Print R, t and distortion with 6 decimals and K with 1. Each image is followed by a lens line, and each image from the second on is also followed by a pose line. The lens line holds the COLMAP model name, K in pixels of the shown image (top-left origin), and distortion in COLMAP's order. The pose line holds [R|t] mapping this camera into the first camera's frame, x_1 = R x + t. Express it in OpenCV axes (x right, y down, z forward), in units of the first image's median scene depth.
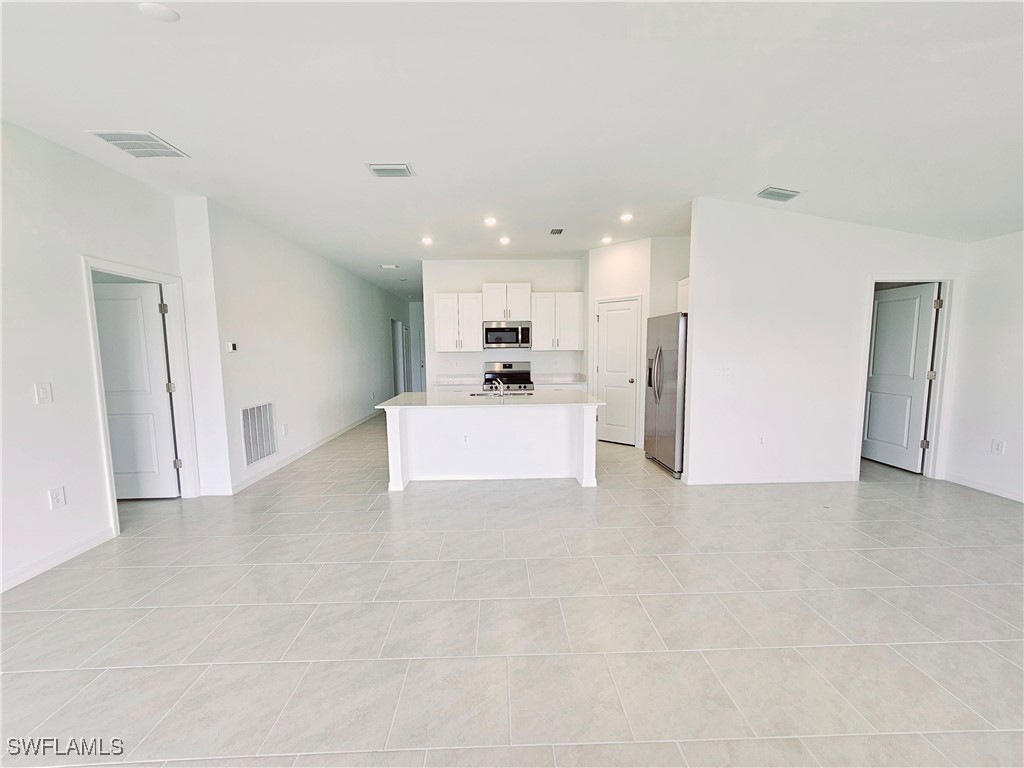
lens RADIAL K [[419.1, 0, 508.5], [0, 419.1, 388.4], [0, 0, 1]] dist [-0.000816, -0.000354]
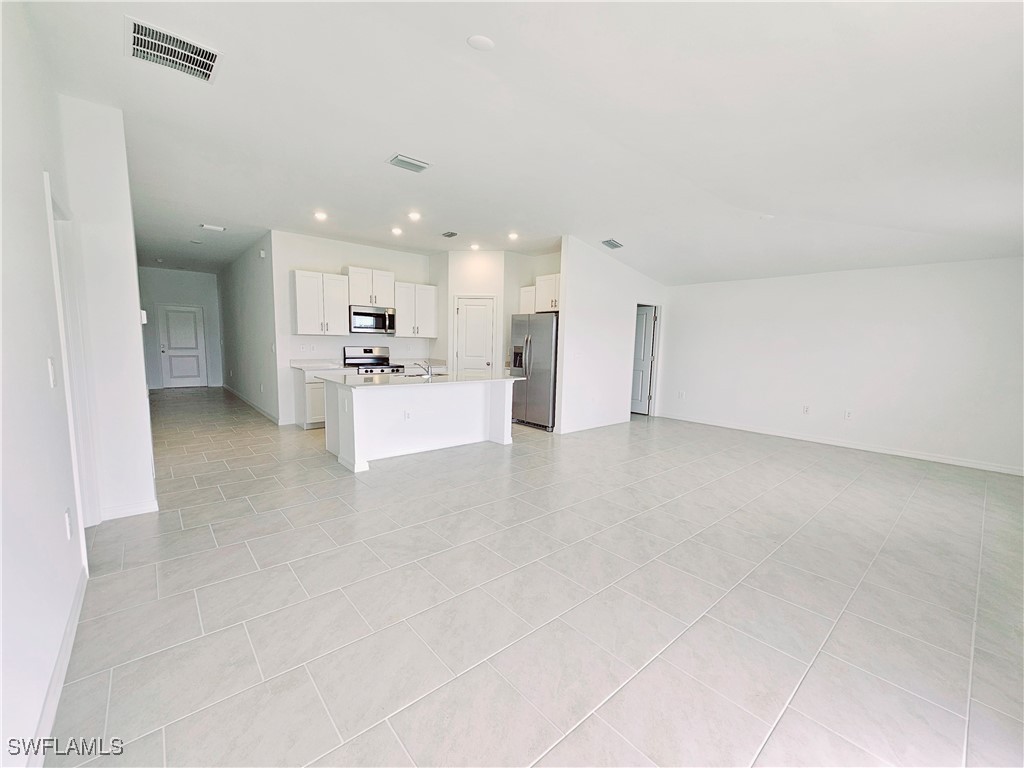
lens RADIAL K [[419.1, 0, 501.0], [0, 419.1, 389.8], [0, 0, 1]] dist [-0.000816, -0.000354]
pose [[0.781249, -0.043255, 0.622719, -0.434625], [0.026323, 0.998992, 0.036367, 0.014130], [-0.623664, -0.012020, 0.781600, 0.003868]]
